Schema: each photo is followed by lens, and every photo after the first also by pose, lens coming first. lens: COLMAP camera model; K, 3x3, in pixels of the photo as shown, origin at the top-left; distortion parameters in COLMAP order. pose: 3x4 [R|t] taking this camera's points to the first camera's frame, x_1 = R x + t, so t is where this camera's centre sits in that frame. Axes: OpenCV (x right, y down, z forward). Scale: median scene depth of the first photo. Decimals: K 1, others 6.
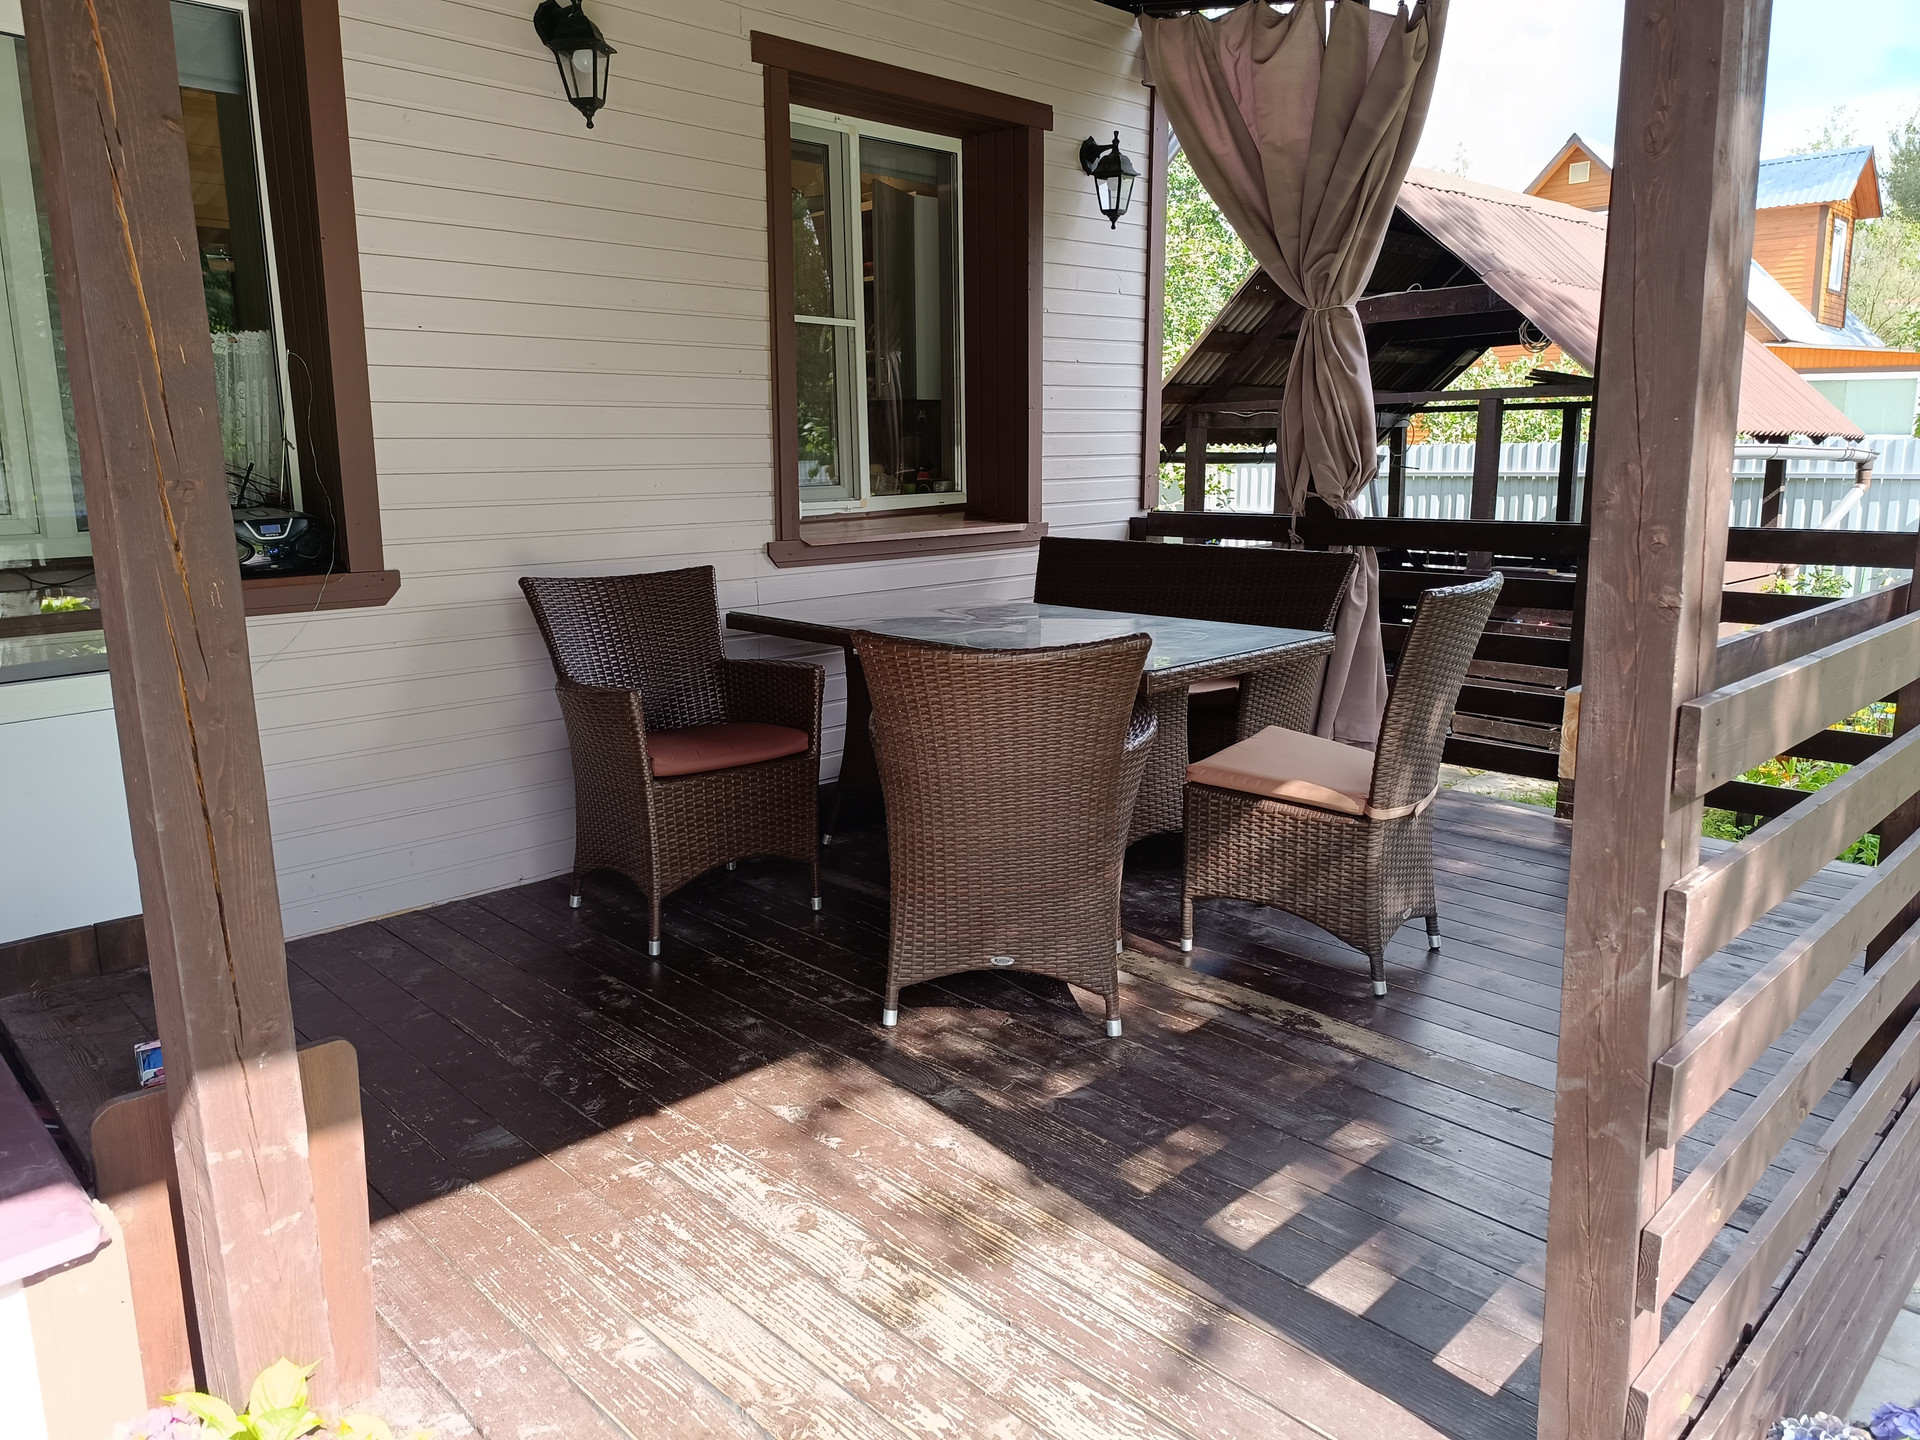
lens RADIAL K [[1310.0, 0, 947.2], [0, 1310.0, 705.4], [0, 0, 1]] dist [0.040423, -0.043916]
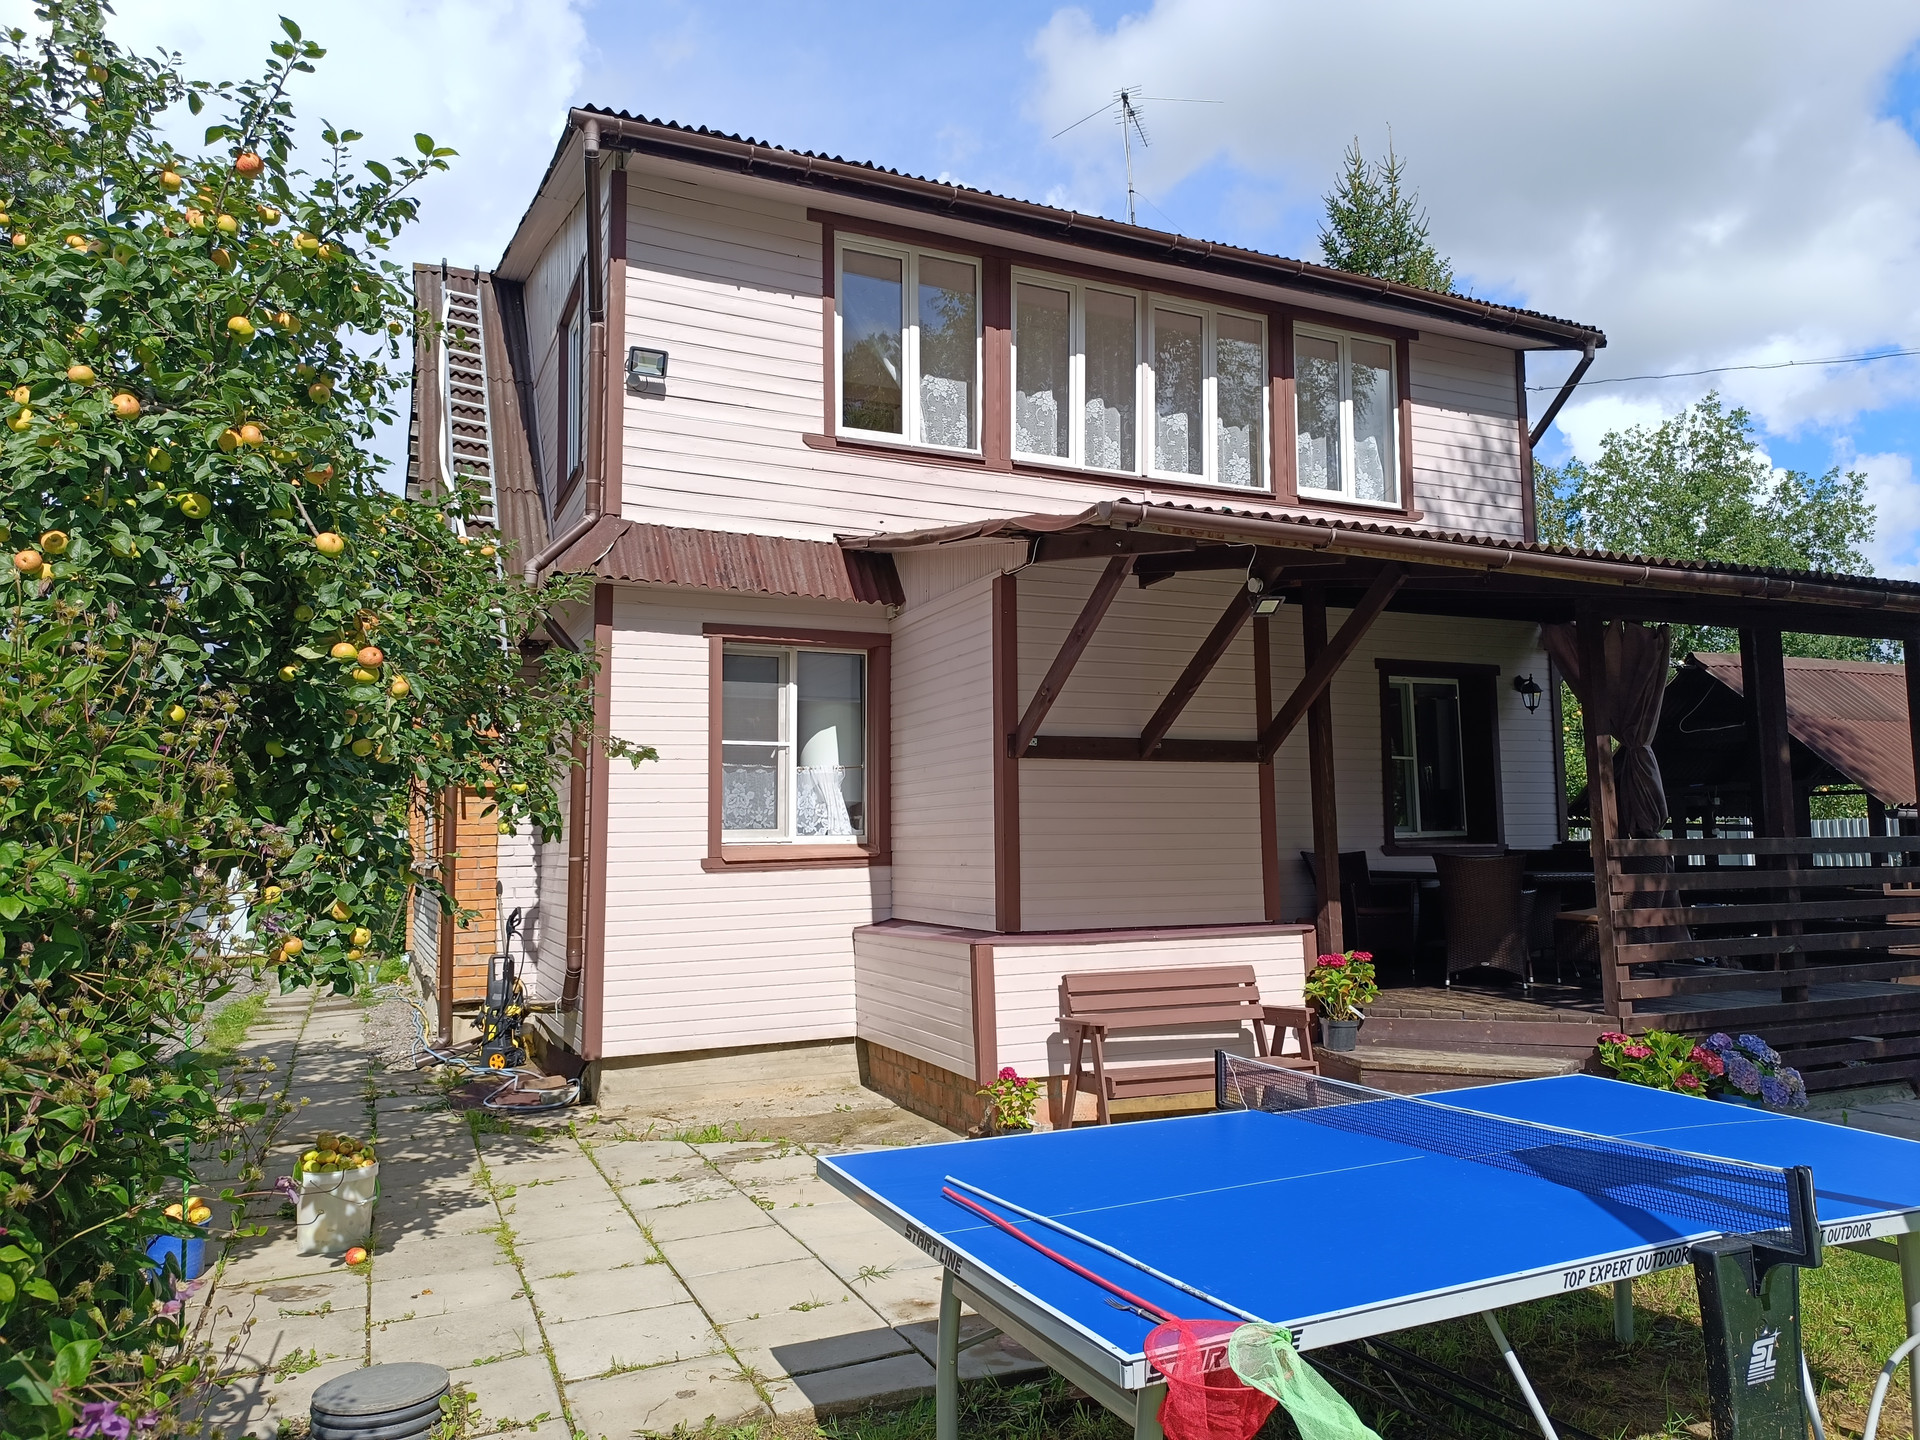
lens RADIAL K [[1310.0, 0, 975.8], [0, 1310.0, 705.4], [0, 0, 1]] dist [0.040423, -0.043916]
pose [[0.945270, -0.029567, -0.324947, -0.039476], [-0.065234, 0.958654, -0.276996, 0.304246], [0.319701, 0.283034, 0.904258, -1.326572]]
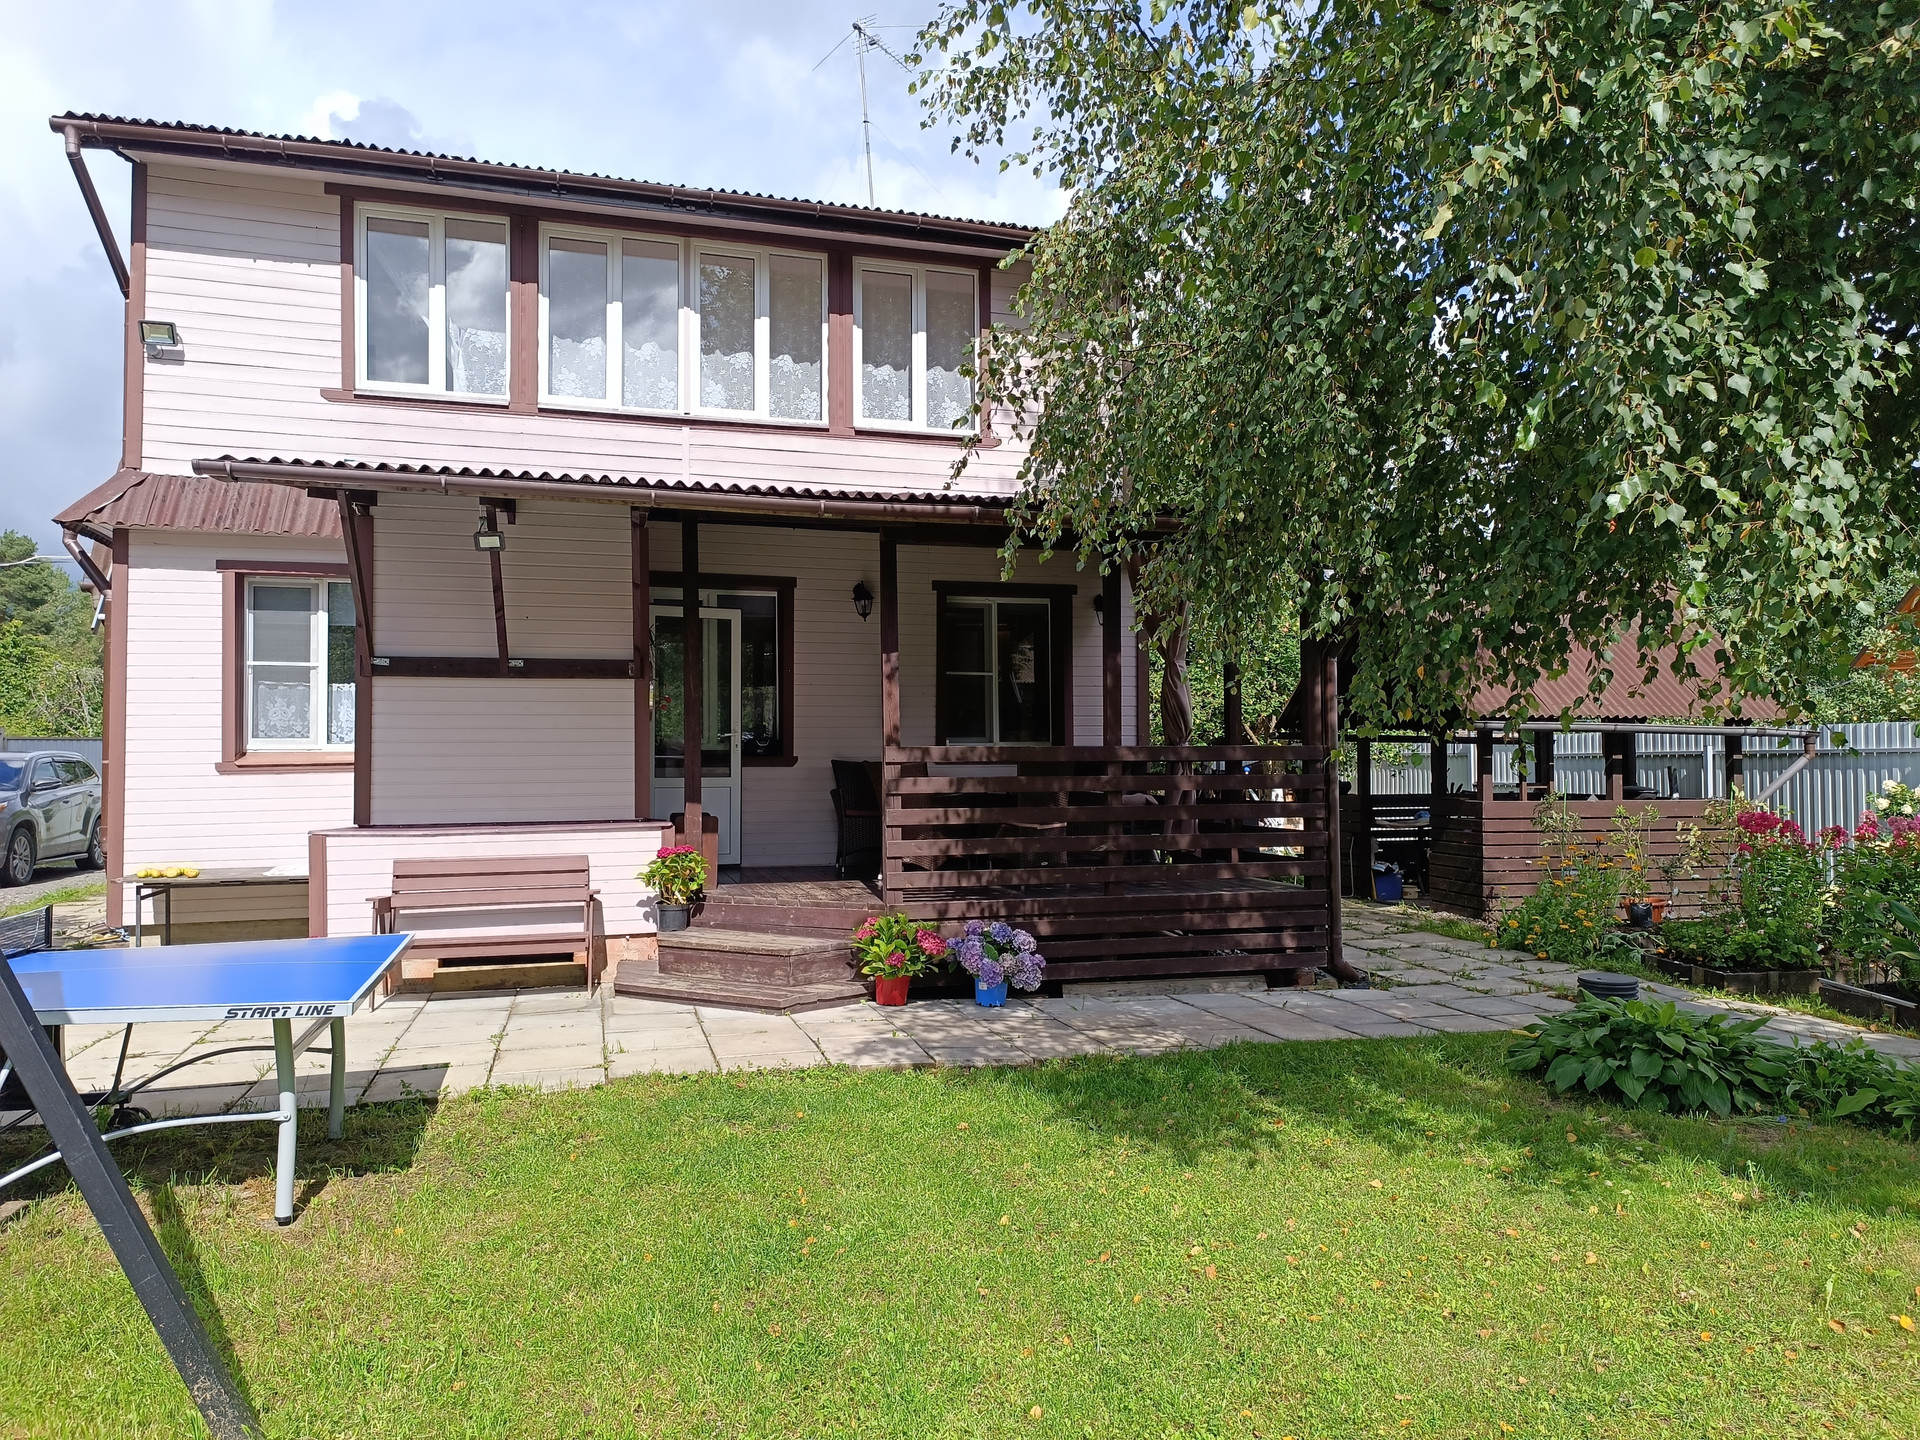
lens RADIAL K [[1310.0, 0, 962.3], [0, 1310.0, 720.4], [0, 0, 1]] dist [0.040423, -0.043916]
pose [[0.887414, -0.004615, -0.460951, 0.968440], [-0.095361, 0.976482, -0.193363, 0.265137], [0.451002, 0.215550, 0.866103, -1.093020]]
